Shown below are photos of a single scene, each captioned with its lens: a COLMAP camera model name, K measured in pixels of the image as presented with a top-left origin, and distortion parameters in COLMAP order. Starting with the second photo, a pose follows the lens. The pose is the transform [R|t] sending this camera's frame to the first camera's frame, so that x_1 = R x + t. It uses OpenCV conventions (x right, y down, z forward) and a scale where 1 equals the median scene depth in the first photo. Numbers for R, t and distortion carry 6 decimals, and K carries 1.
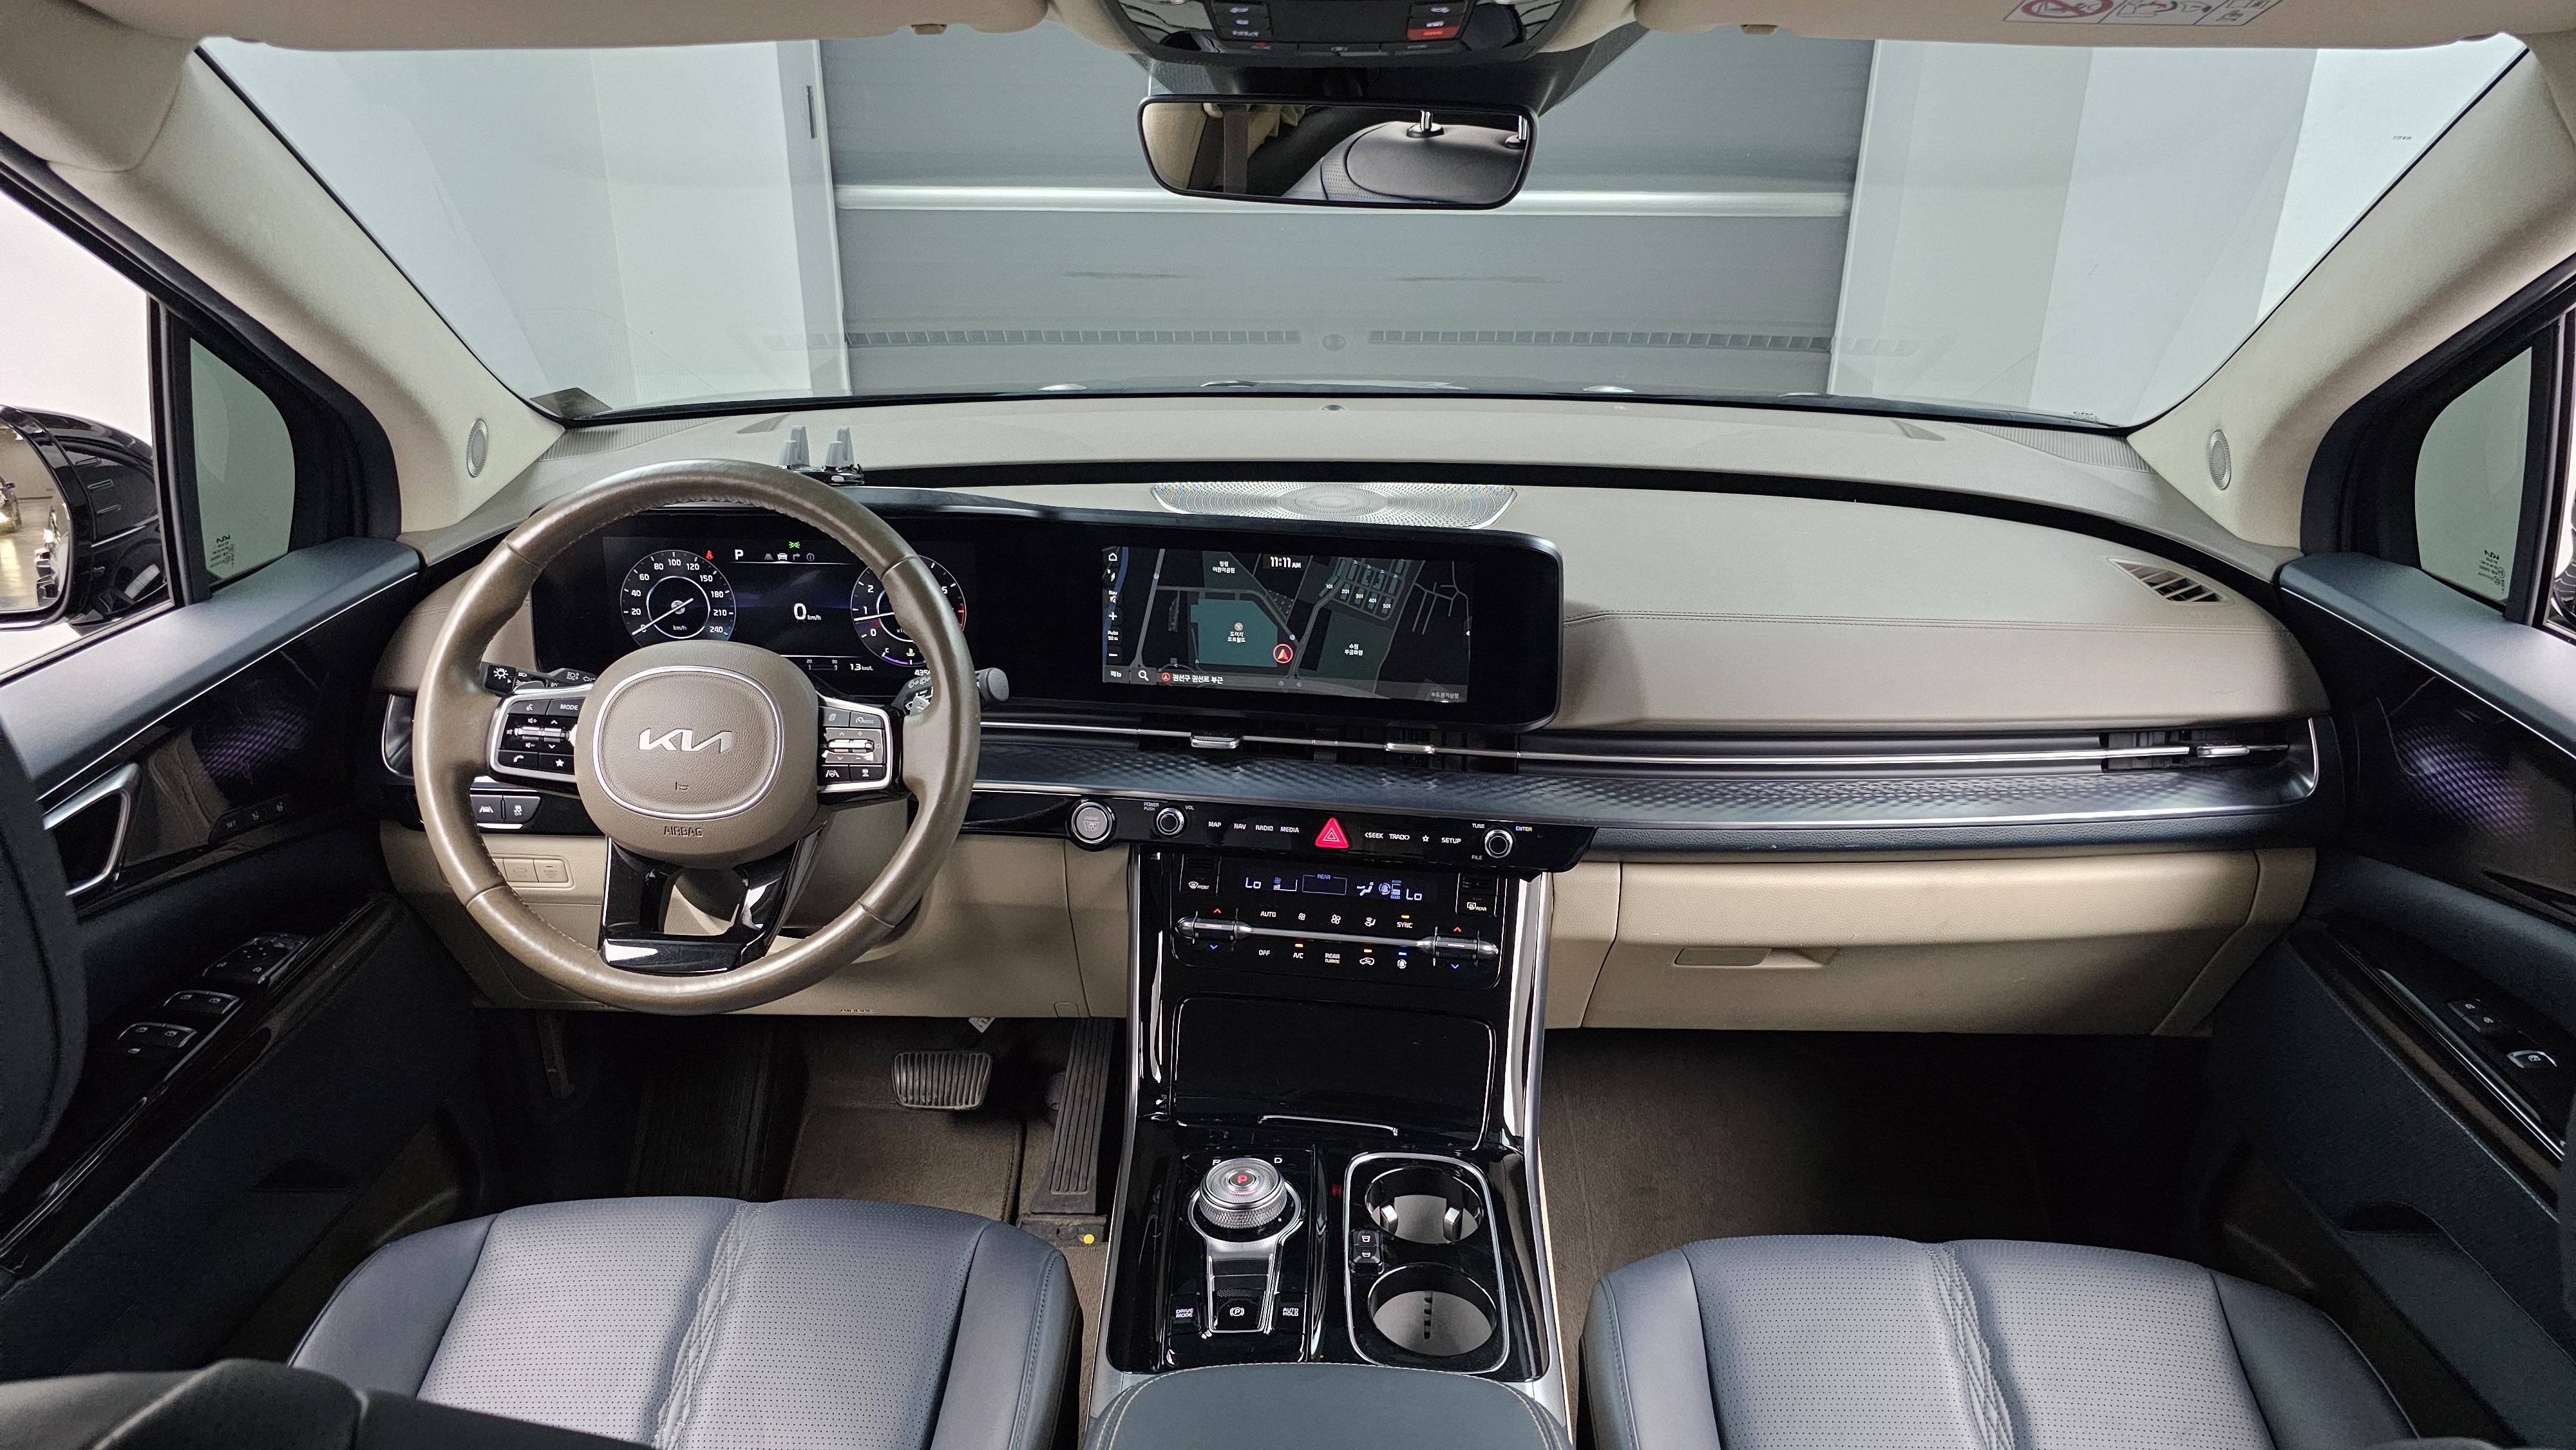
lens RADIAL K [[1749.5, 0, 1309.6], [0, 1749.5, 732.5], [0, 0, 1]] dist [0.048080, -0.038182]
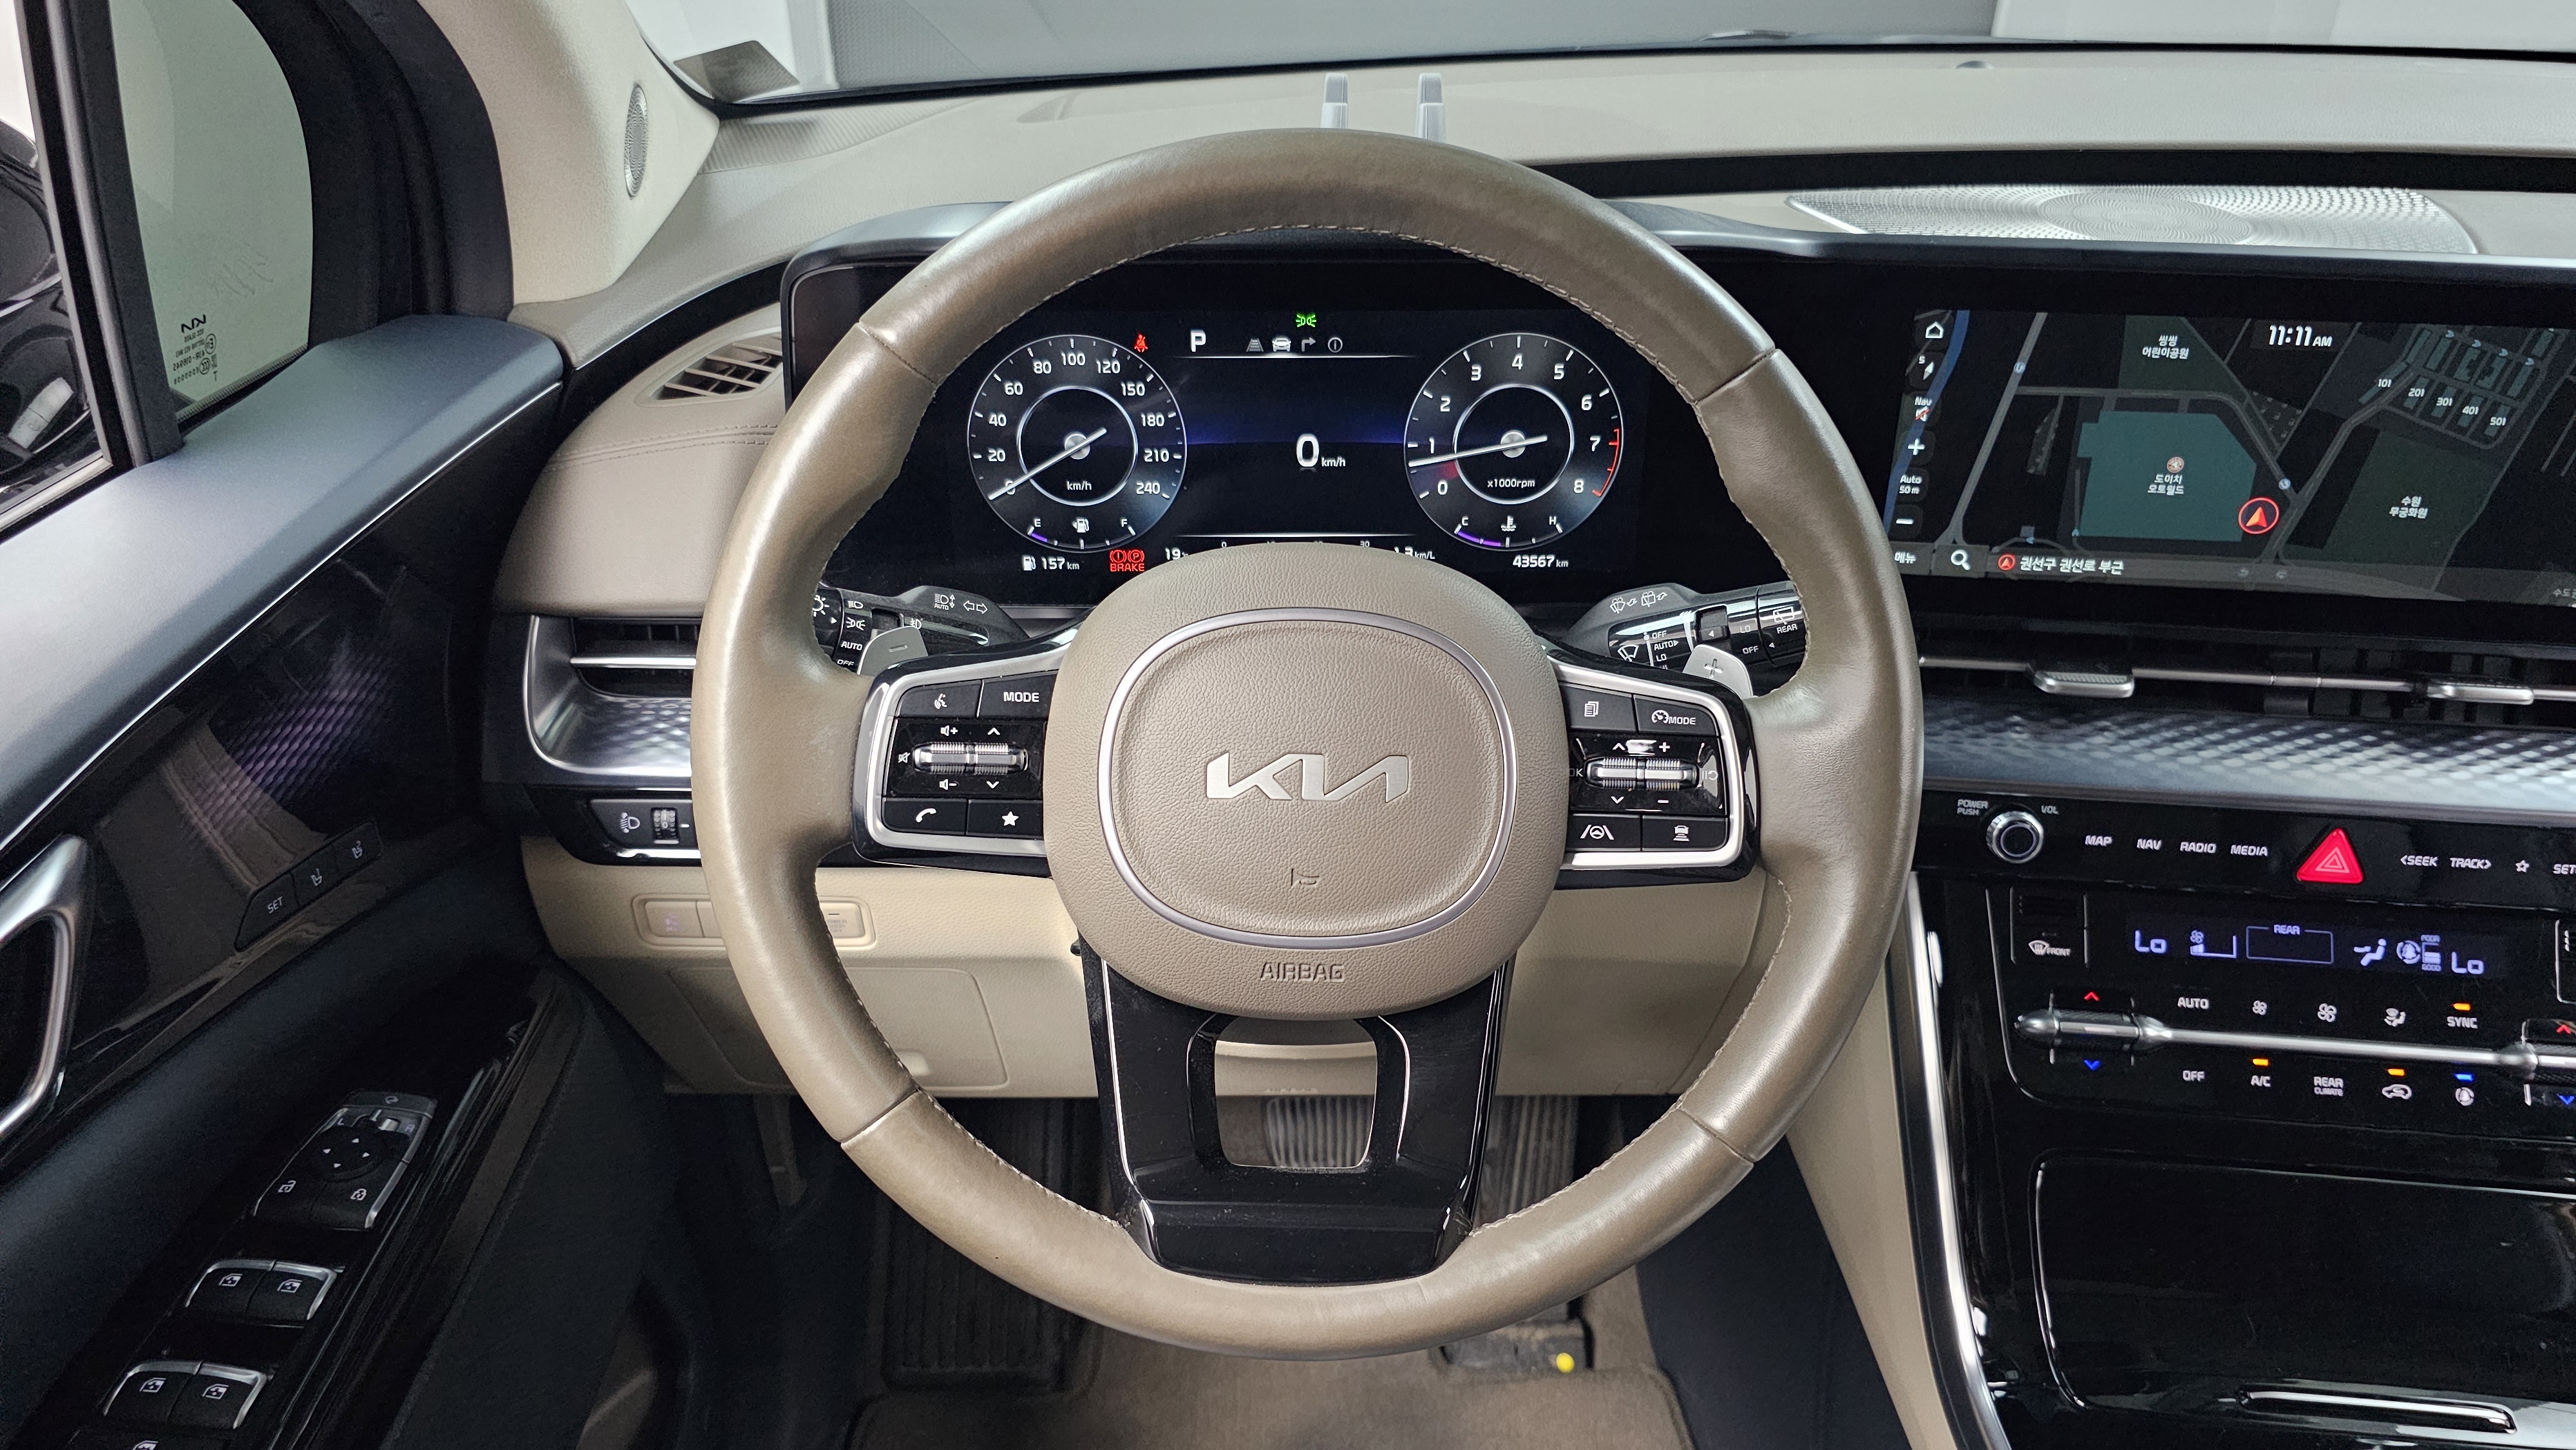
lens RADIAL K [[1749.5, 0, 1264.3], [0, 1749.5, 737.9], [0, 0, 1]] dist [0.048080, -0.038182]
pose [[0.999681, -0.018684, 0.017006, -0.318561], [0.016141, 0.990155, 0.139041, -0.057579], [-0.019436, -0.138722, 0.990141, 0.477800]]
